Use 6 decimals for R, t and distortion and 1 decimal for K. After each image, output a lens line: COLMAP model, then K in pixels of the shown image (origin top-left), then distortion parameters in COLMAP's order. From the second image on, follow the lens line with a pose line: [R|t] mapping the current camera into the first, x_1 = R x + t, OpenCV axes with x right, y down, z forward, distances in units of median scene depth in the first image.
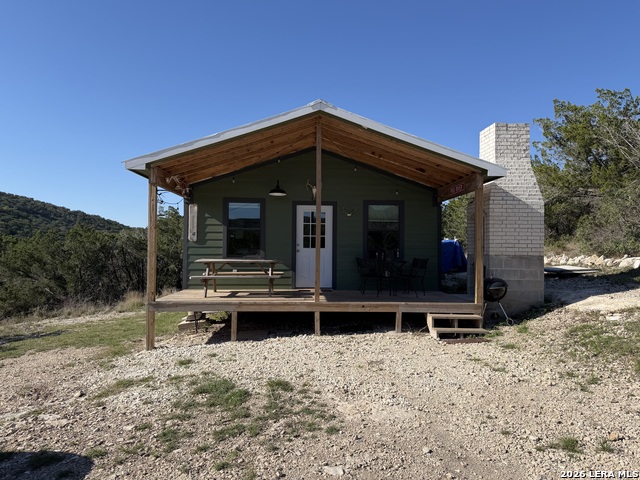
lens RADIAL K [[453.6, 0, 320.6], [0, 453.6, 242.4], [0, 0, 1]] dist [0.026076, -0.000457]
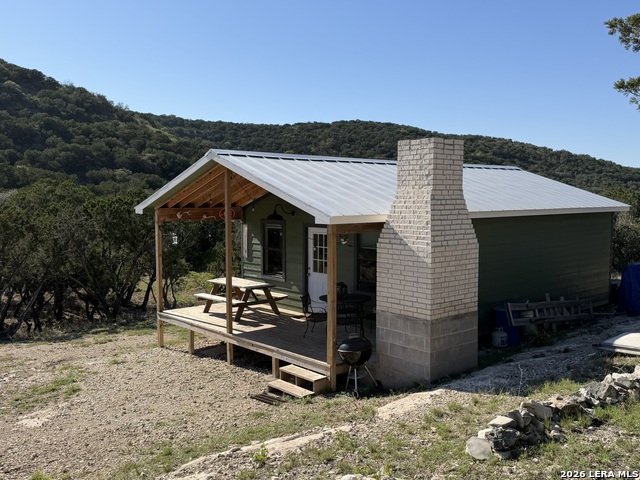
lens RADIAL K [[611.0, 0, 319.9], [0, 611.0, 238.7], [0, 0, 1]] dist [0.010406, 0.000000]
pose [[0.631346, 0.045230, -0.774181, 0.981990], [0.019798, 0.997032, 0.074395, -0.156295], [0.775248, -0.062296, 0.628577, 0.205995]]
